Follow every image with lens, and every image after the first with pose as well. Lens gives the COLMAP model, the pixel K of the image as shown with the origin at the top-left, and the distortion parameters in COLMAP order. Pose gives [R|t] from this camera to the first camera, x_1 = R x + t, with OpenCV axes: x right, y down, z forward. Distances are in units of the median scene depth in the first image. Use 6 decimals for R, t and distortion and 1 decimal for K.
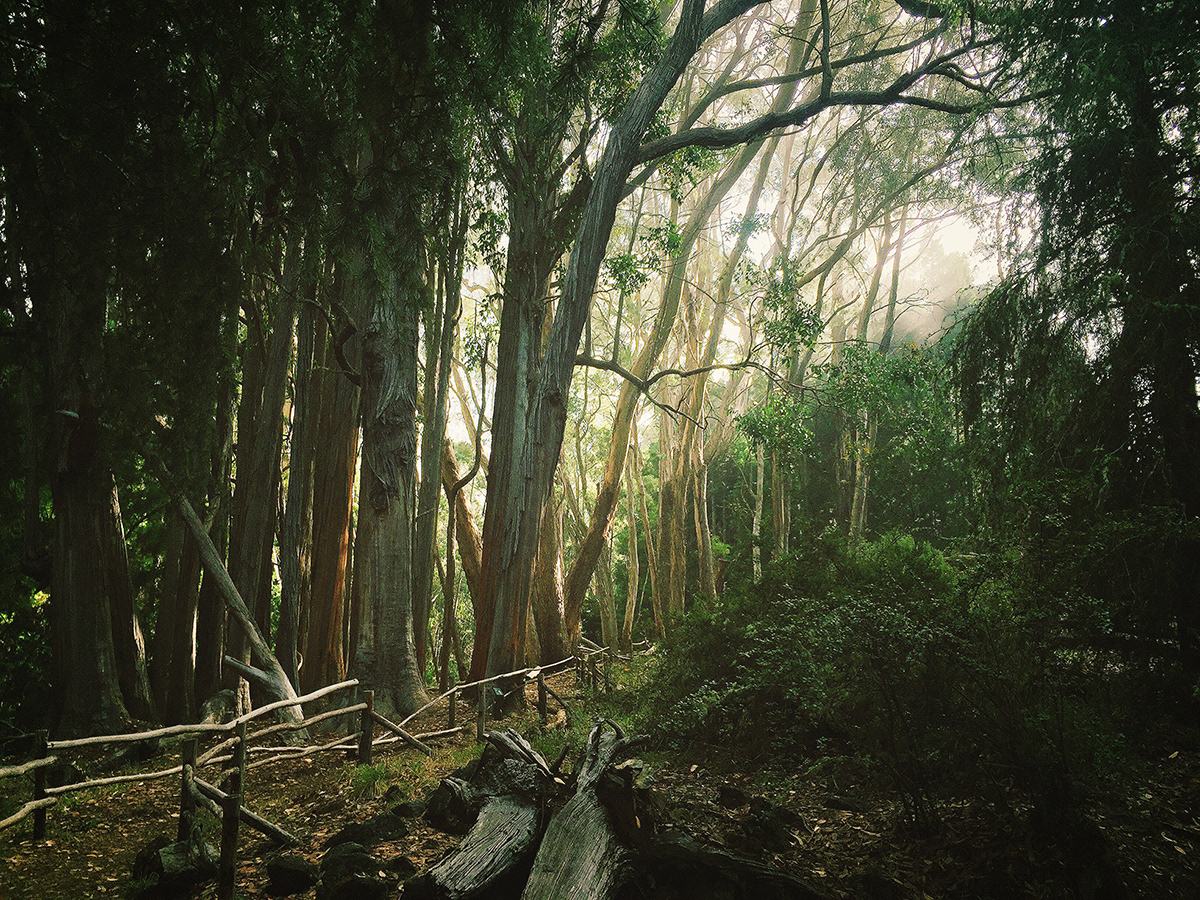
lens RADIAL K [[1011.3, 0, 602.1], [0, 1011.3, 446.5], [0, 0, 1]] dist [0.039940, -0.029437]
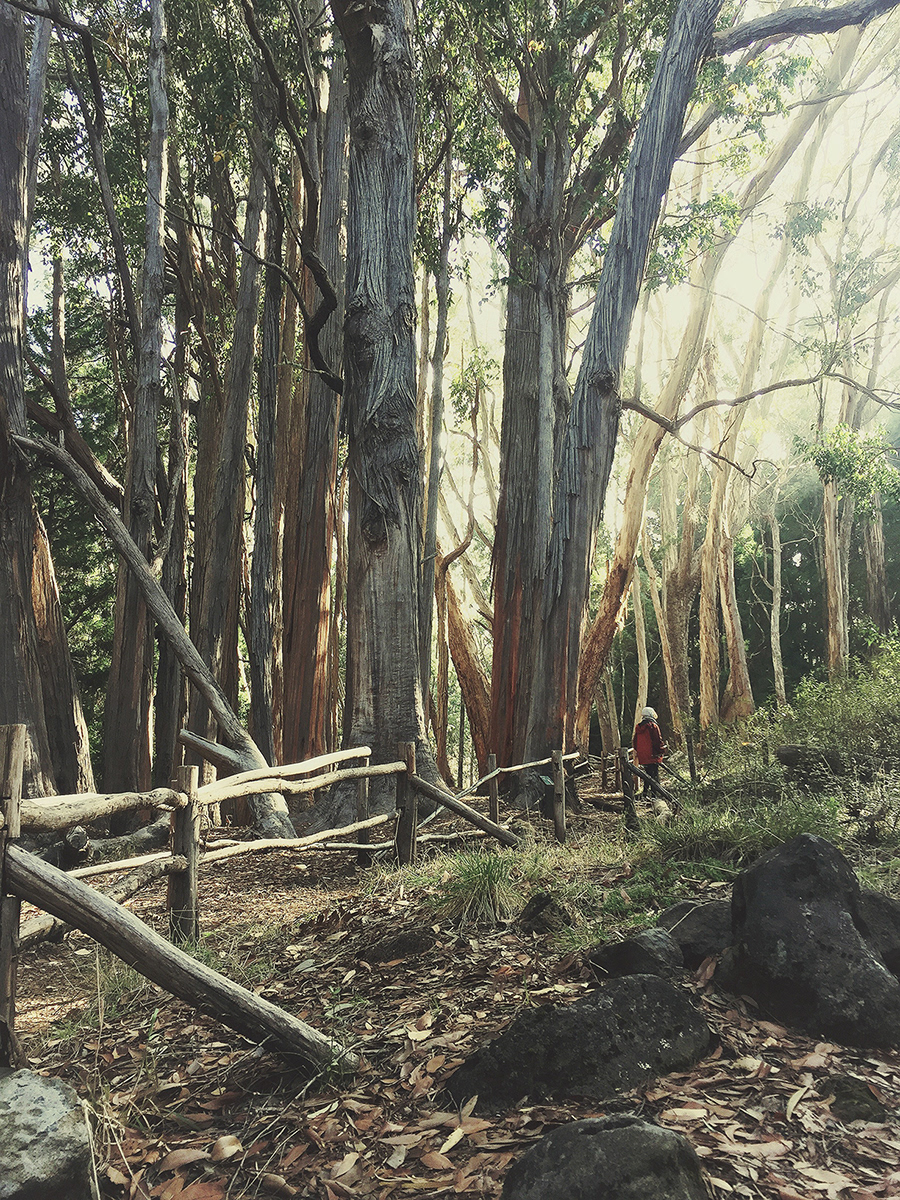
lens RADIAL K [[1011.3, 0, 448.4], [0, 1011.3, 601.0], [0, 0, 1]] dist [0.039940, -0.029437]
pose [[0.994000, -0.025609, -0.106344, -0.086740], [0.028036, 0.999378, 0.021390, 0.090366], [0.105730, -0.024243, 0.994099, 0.260456]]
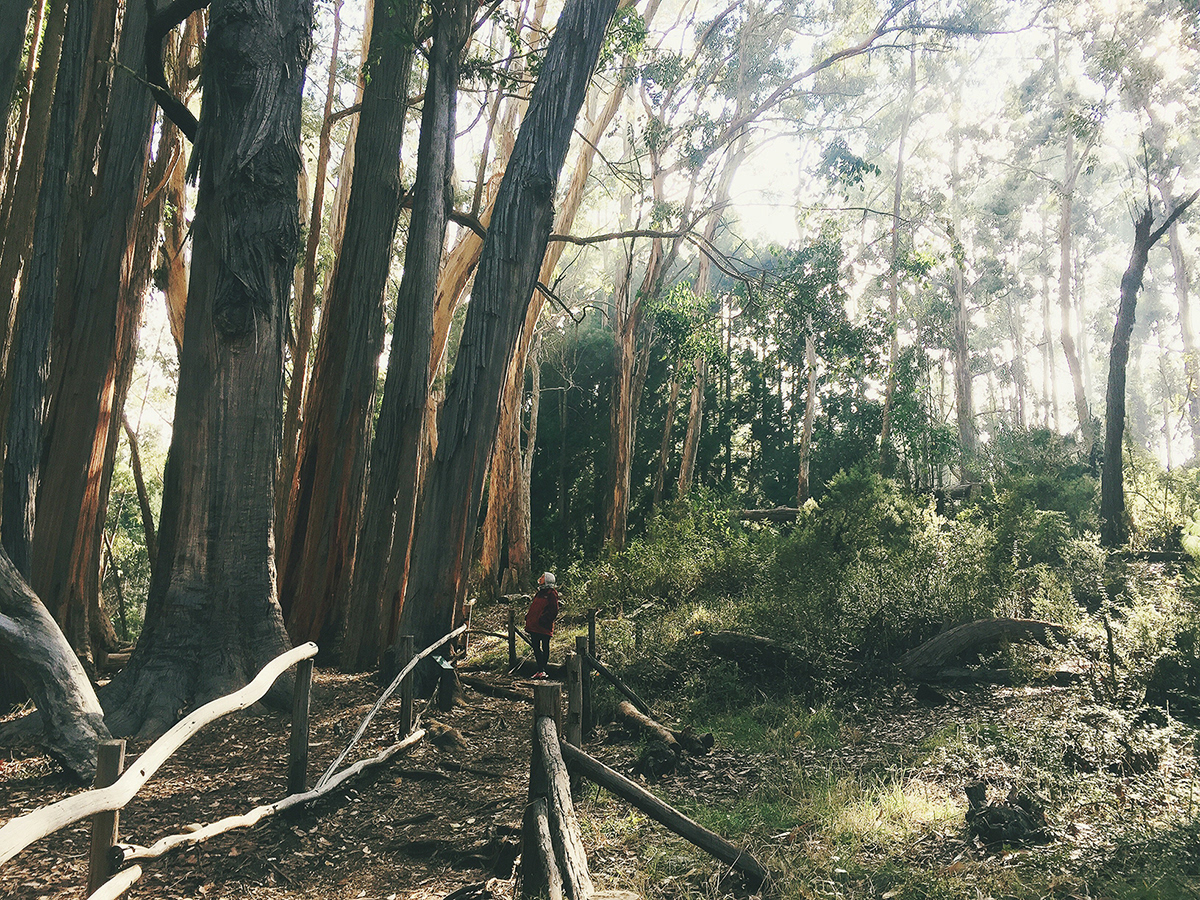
lens RADIAL K [[1011.3, 0, 601.1], [0, 1011.3, 449.6], [0, 0, 1]] dist [0.039940, -0.029437]
pose [[0.939066, 0.084691, 0.333140, -0.208033], [-0.099613, 0.994634, 0.027936, 0.088769], [-0.328986, -0.059419, 0.942464, 0.402232]]
